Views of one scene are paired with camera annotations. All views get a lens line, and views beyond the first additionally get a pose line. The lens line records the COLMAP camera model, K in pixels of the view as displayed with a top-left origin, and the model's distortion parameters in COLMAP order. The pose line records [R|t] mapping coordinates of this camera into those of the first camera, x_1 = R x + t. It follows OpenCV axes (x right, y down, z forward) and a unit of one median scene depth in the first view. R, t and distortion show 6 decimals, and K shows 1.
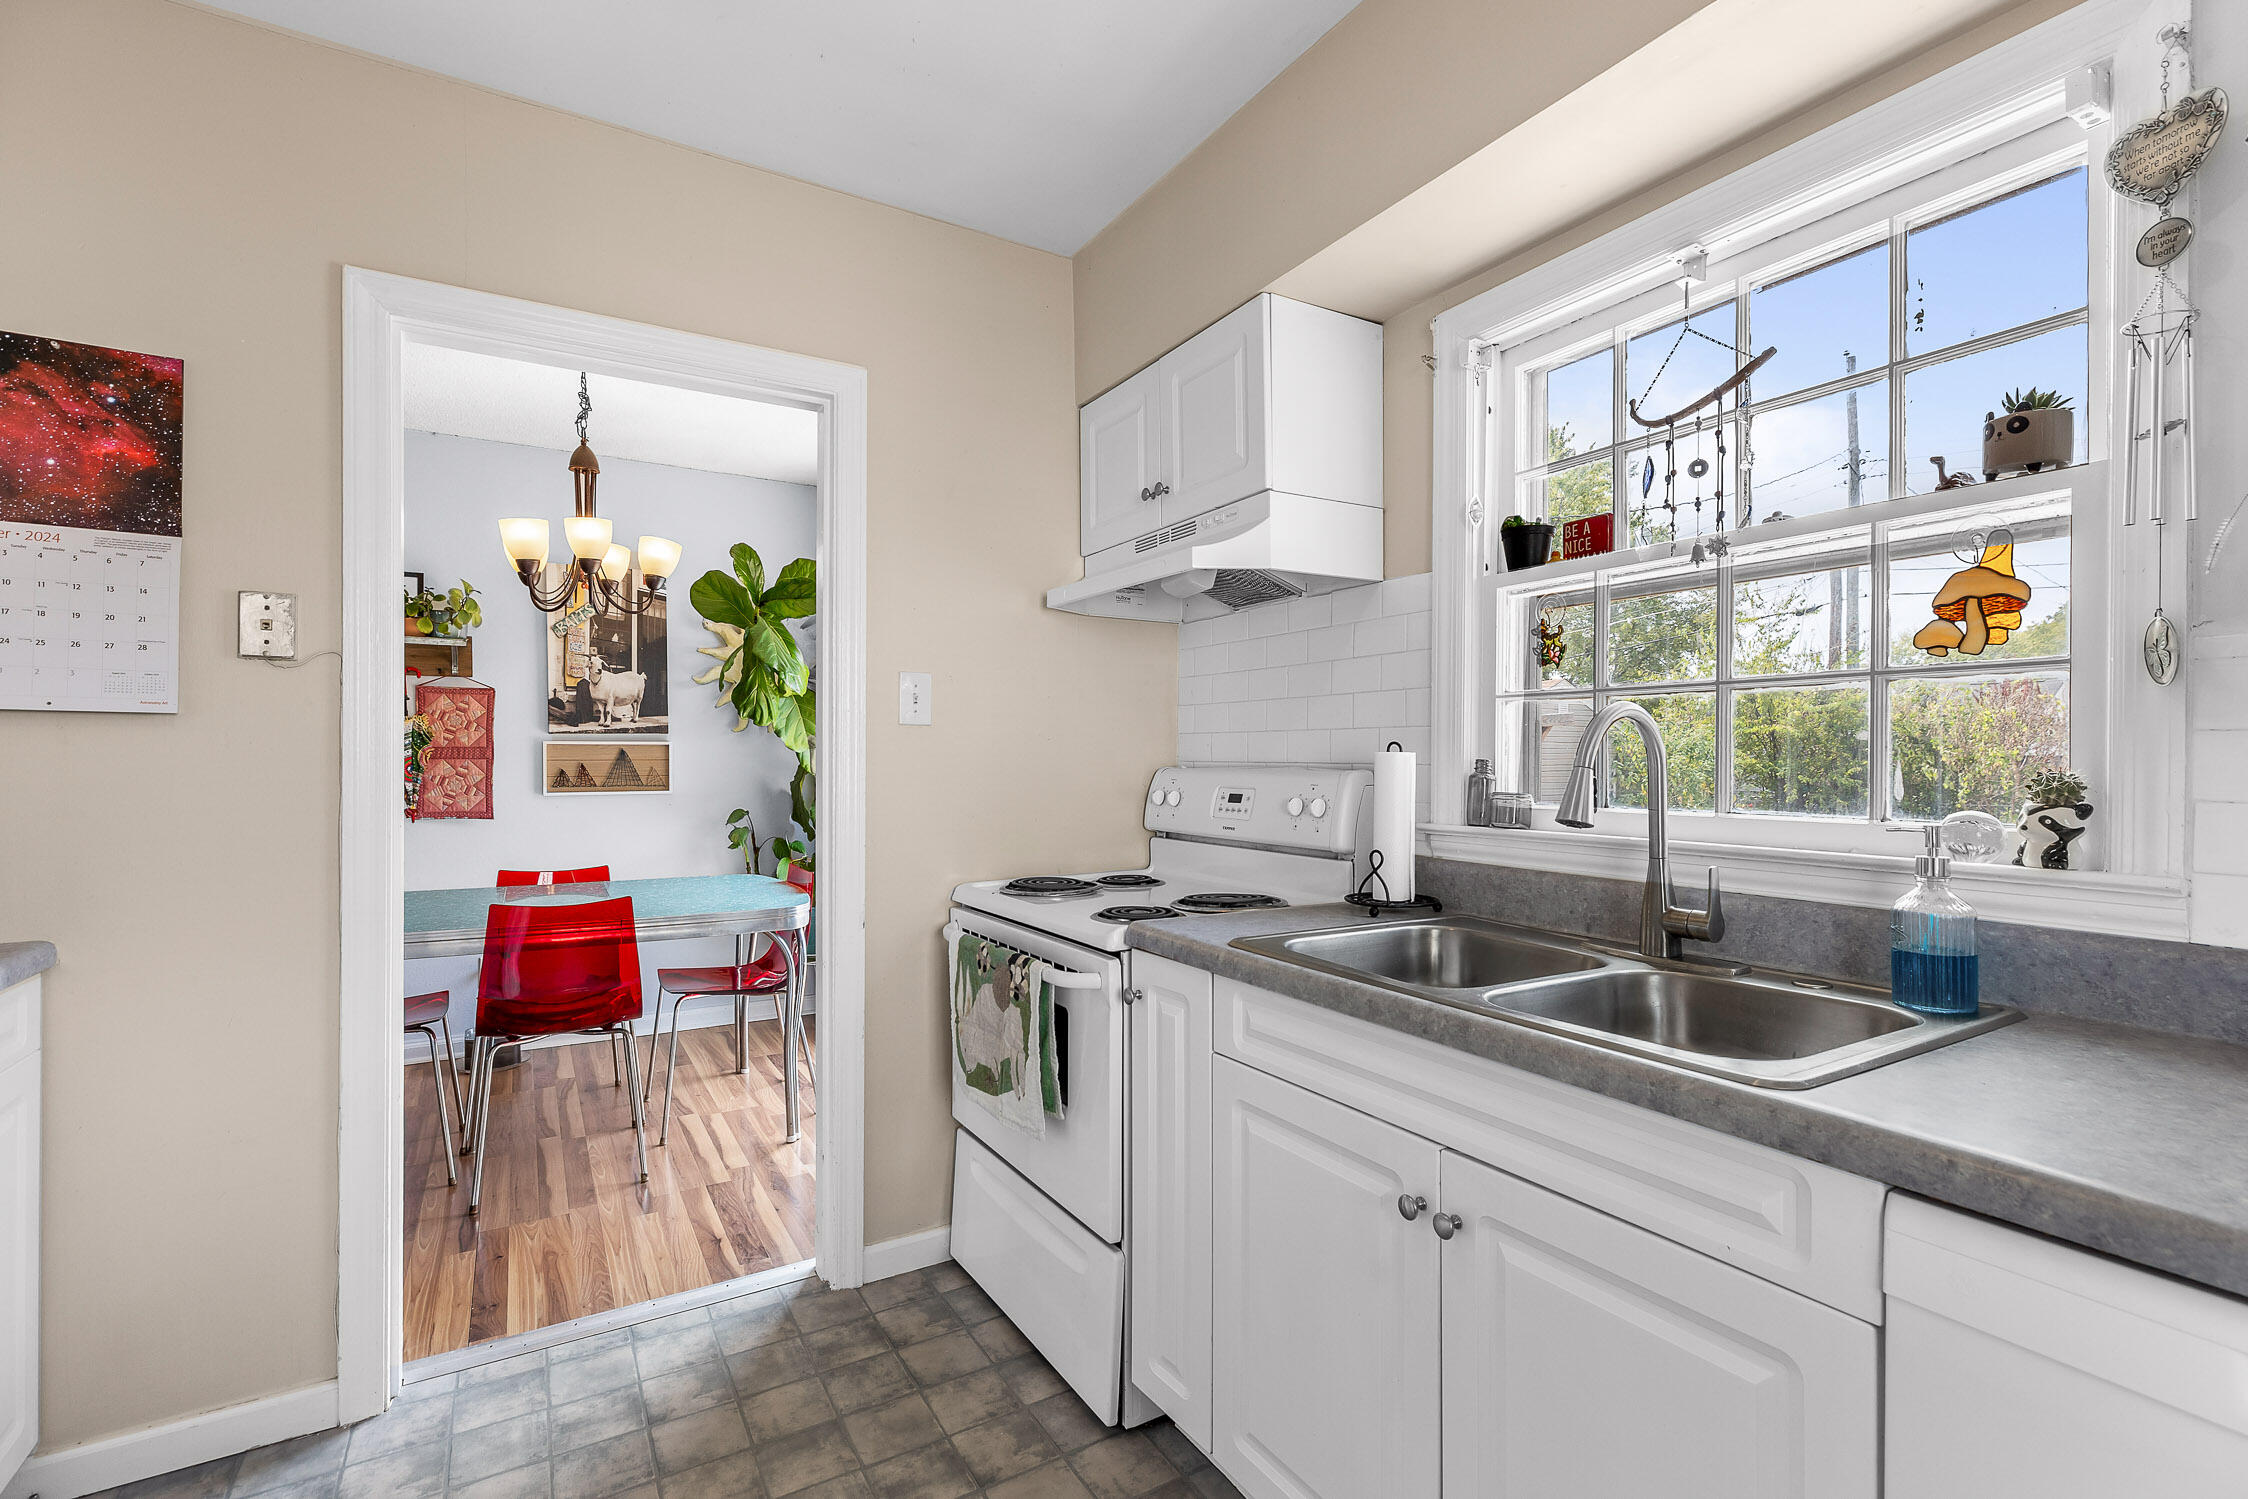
lens RADIAL K [[1012.2, 0, 1145.1], [0, 1012.2, 757.8], [0, 0, 1]] dist [0.003911, -0.000505]
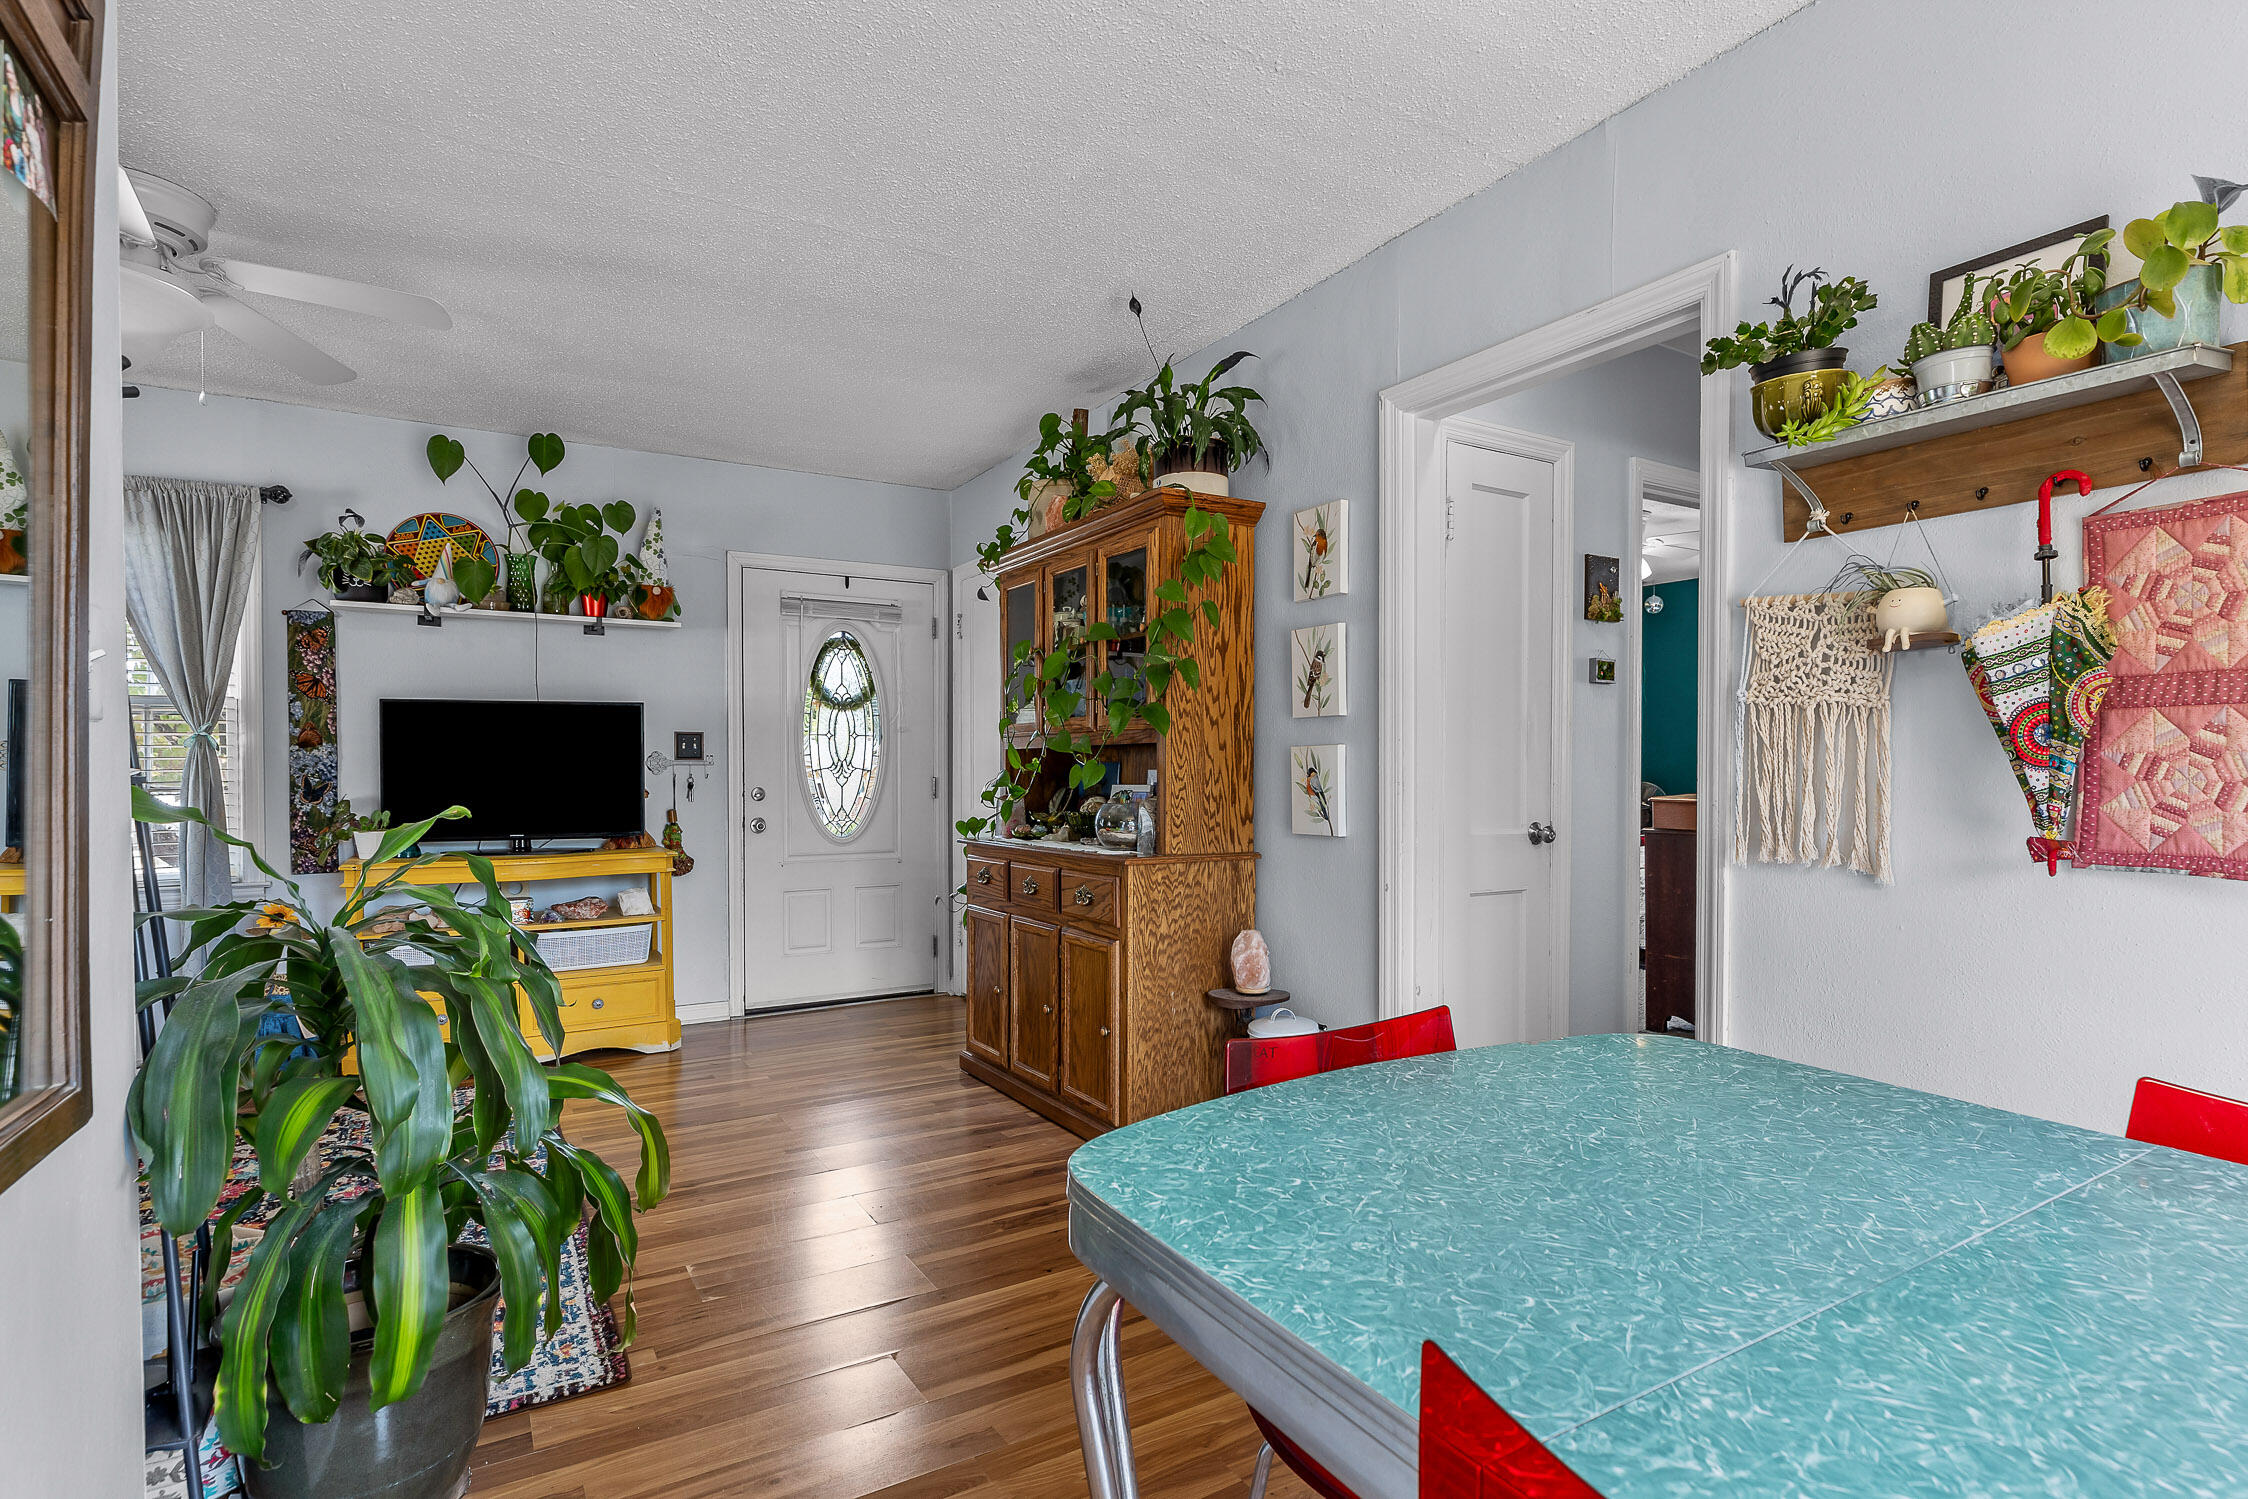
lens RADIAL K [[1106.6, 0, 1143.4], [0, 1106.6, 784.0], [0, 0, 1]] dist [-0.003892, -0.001075]
pose [[-0.005599, 0.016072, -0.999855, -0.440840], [-0.000599, 0.999871, 0.016076, 0.033275], [0.999984, 0.000689, -0.005589, 0.952335]]
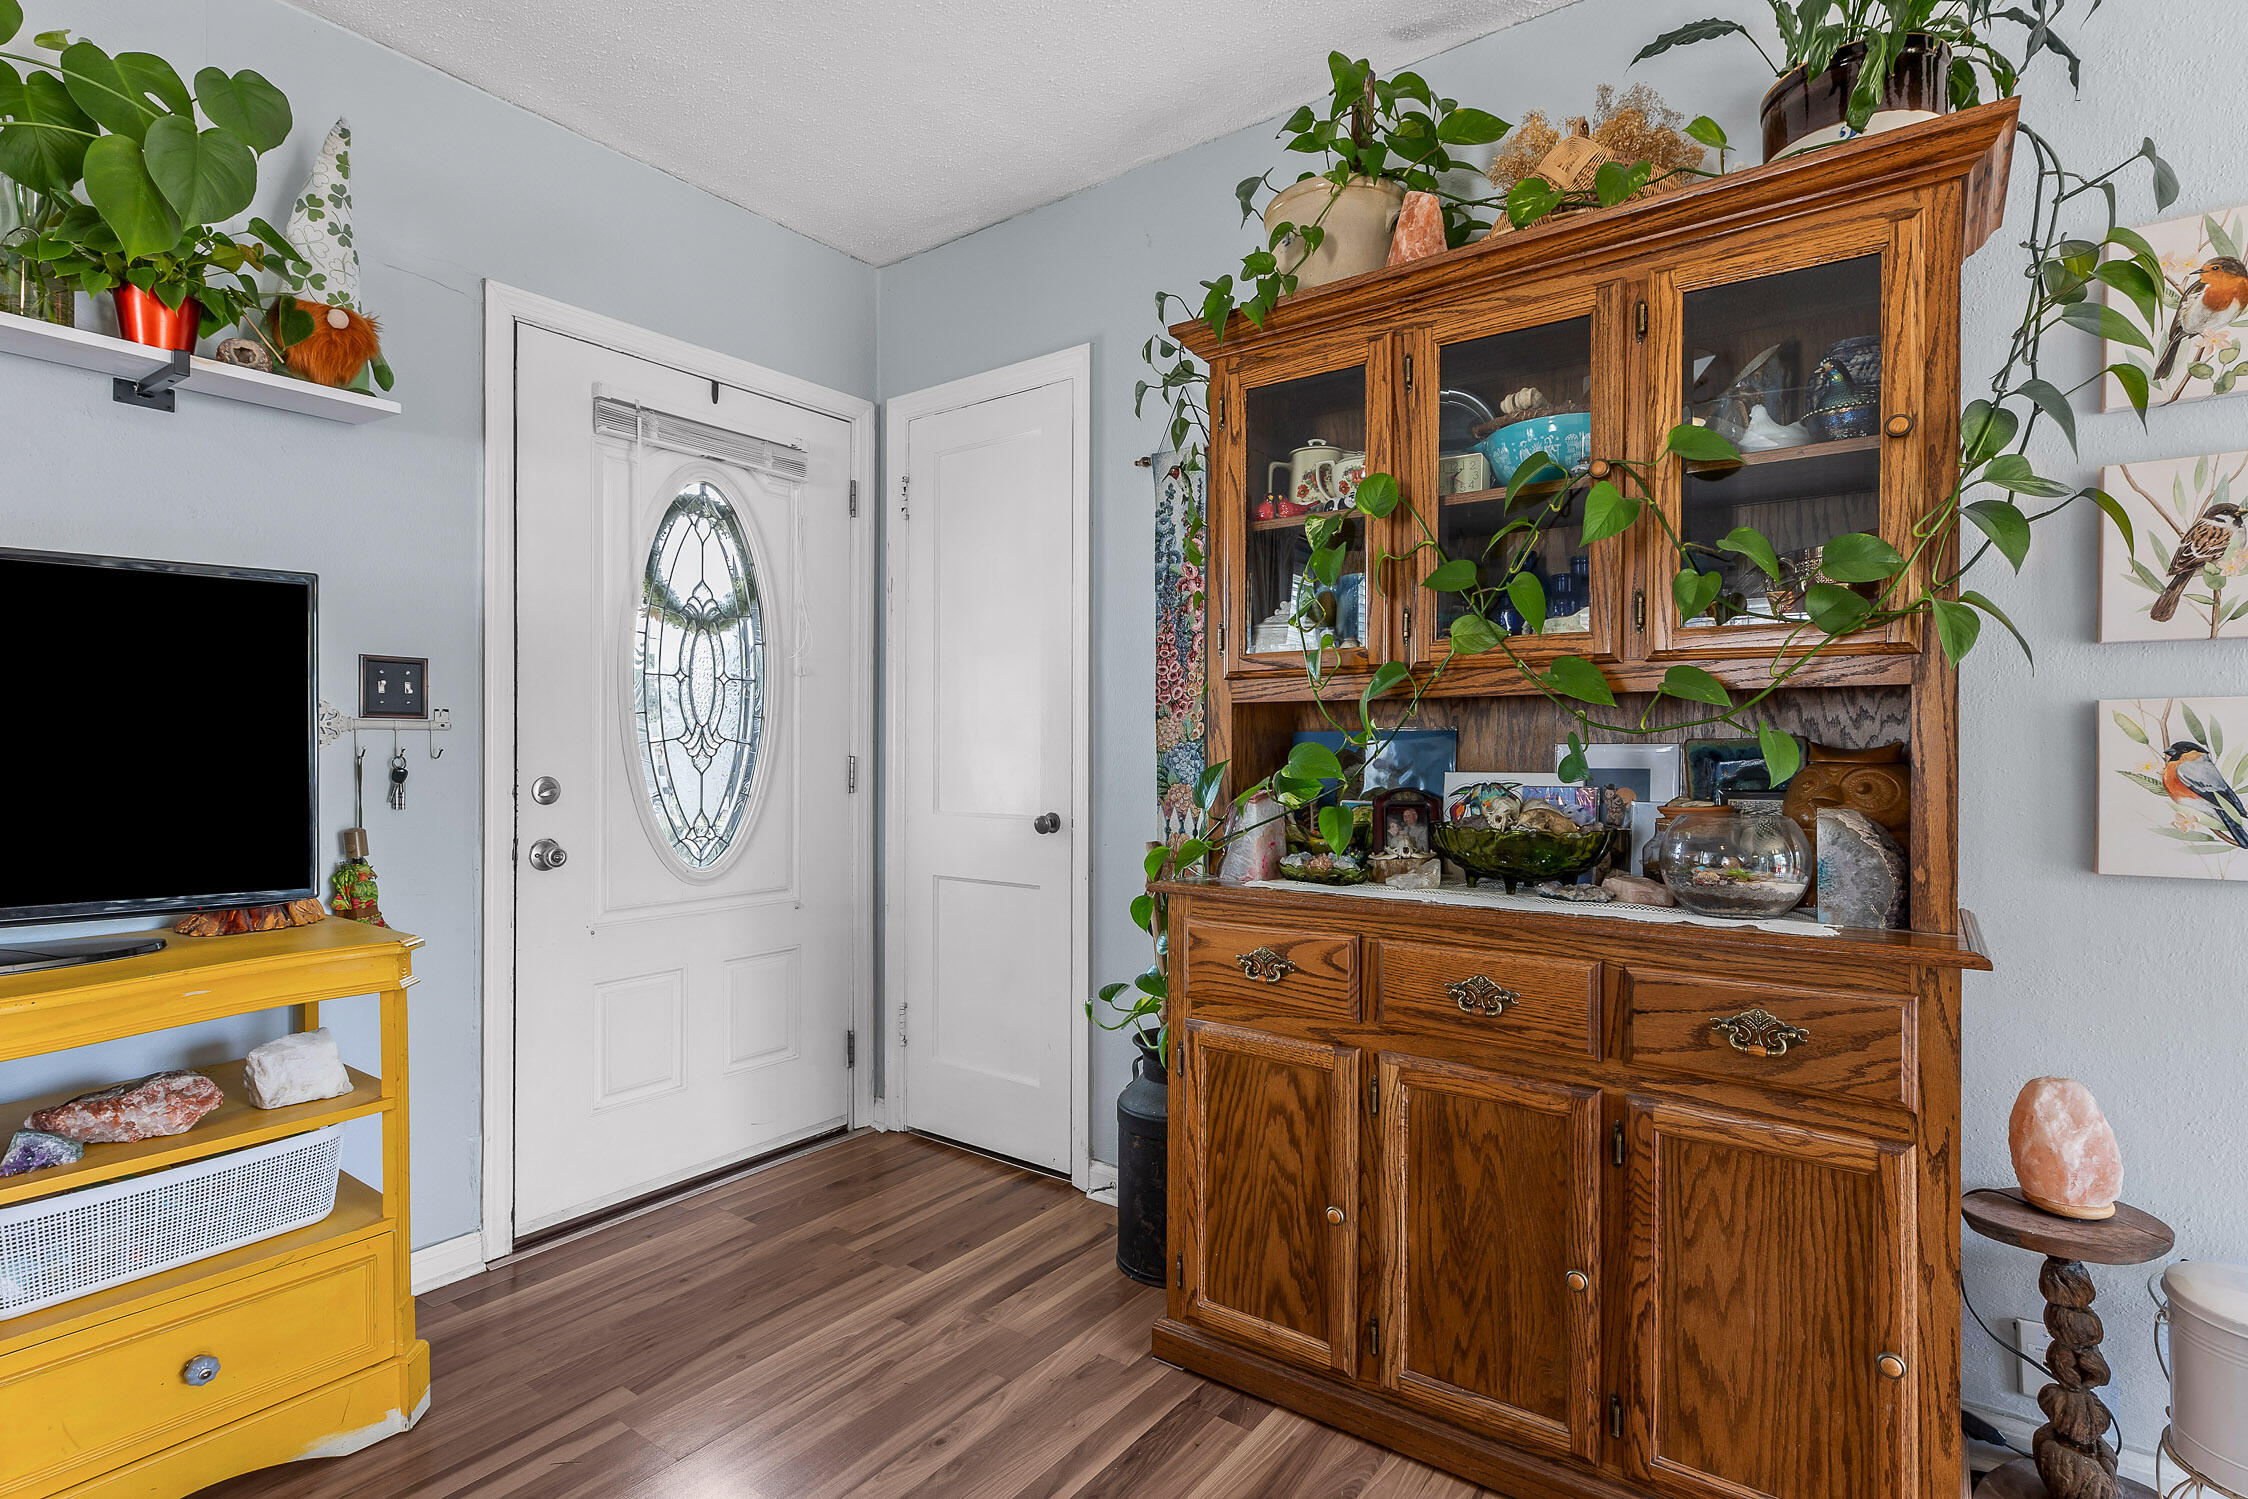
lens RADIAL K [[1083.6, 0, 1141.2], [0, 1083.6, 752.8], [0, 0, 1]] dist [0.002553, -0.000501]
pose [[0.377167, 0.009057, -0.926101, -1.285553], [-0.006798, 0.999952, 0.007010, 0.039864], [0.926120, 0.003652, 0.377211, 0.411885]]
